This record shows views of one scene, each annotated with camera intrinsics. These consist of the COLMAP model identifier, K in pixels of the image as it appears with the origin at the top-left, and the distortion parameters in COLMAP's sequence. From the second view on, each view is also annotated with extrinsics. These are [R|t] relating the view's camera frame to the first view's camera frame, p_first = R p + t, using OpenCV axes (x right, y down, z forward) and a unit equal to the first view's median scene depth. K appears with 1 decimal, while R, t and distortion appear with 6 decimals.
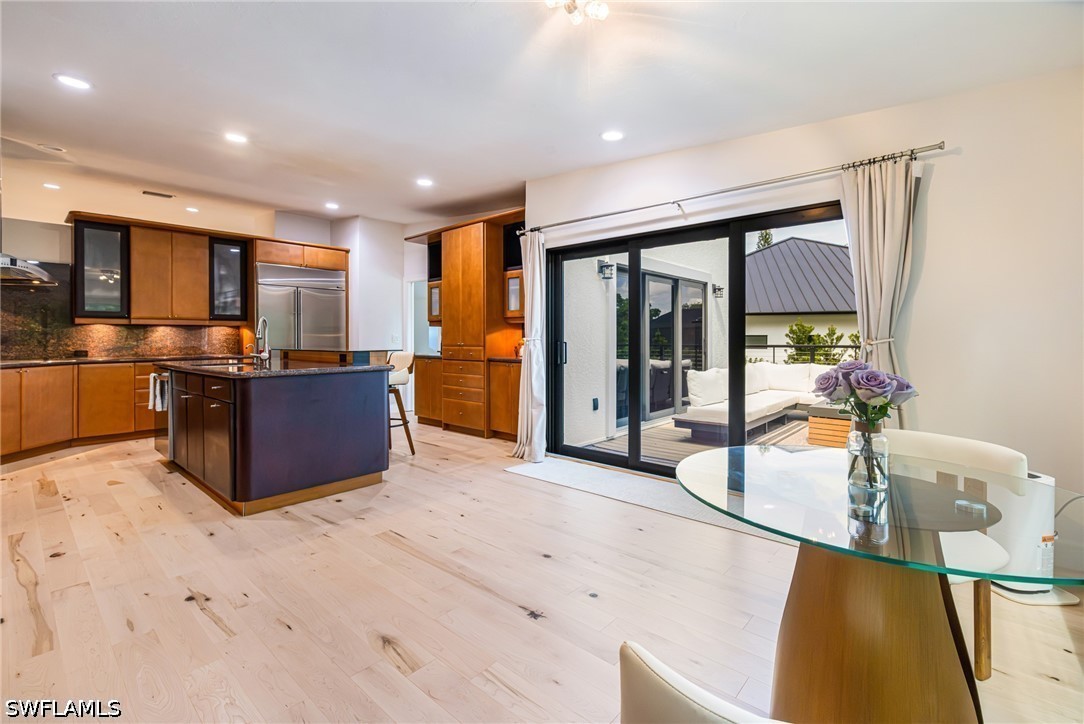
lens RADIAL K [[475.7, 0, 524.4], [0, 475.7, 341.7], [0, 0, 1]] dist [0.001106, -0.000037]
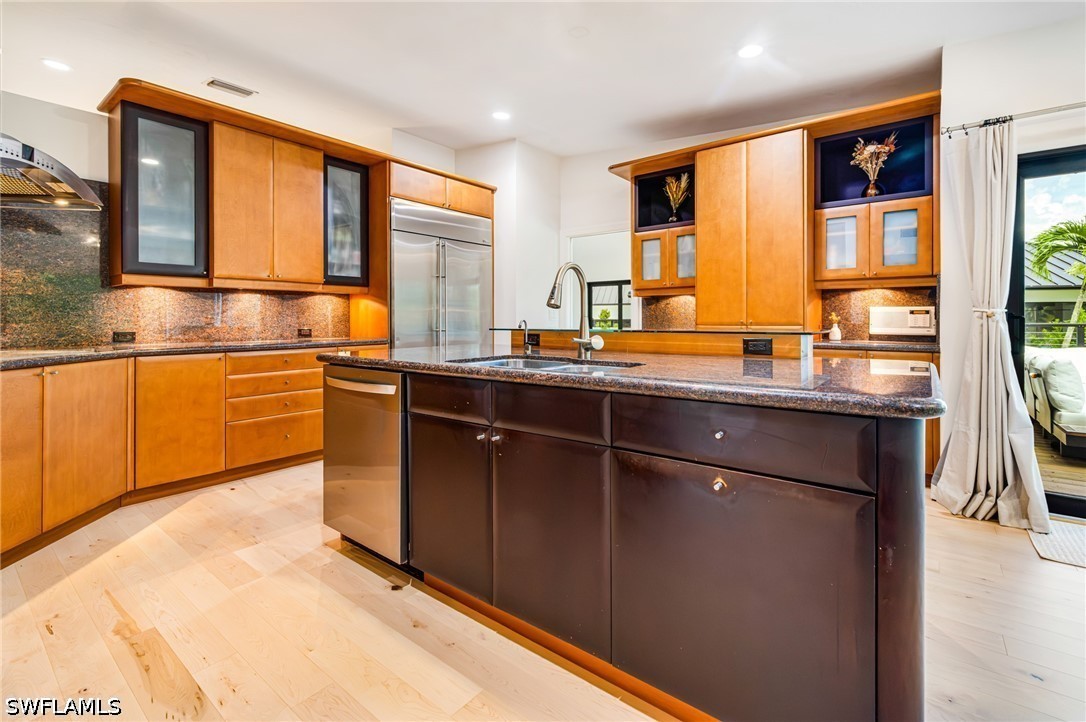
lens RADIAL K [[480.9, 0, 539.0], [0, 480.9, 320.7], [0, 0, 1]] dist [-0.000172, 0.000427]
pose [[0.997005, 0.000320, 0.077333, -0.468602], [0.000017, 0.999990, -0.004361, 0.007463], [-0.077334, 0.004350, 0.996996, 0.371875]]
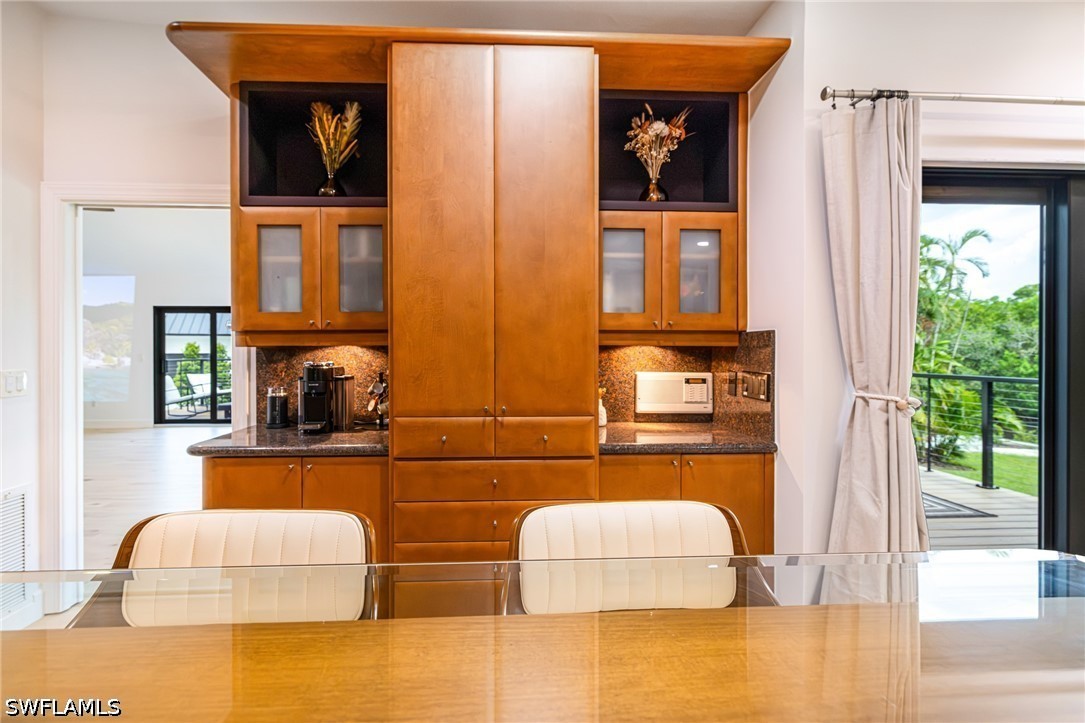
lens RADIAL K [[484.0, 0, 511.5], [0, 484.0, 355.3], [0, 0, 1]] dist [0.000620, 0.000151]
pose [[0.702535, -0.003152, 0.711642, -0.361005], [0.002183, 0.999995, 0.002274, -0.031367], [-0.711646, -0.000044, 0.702538, 0.767200]]
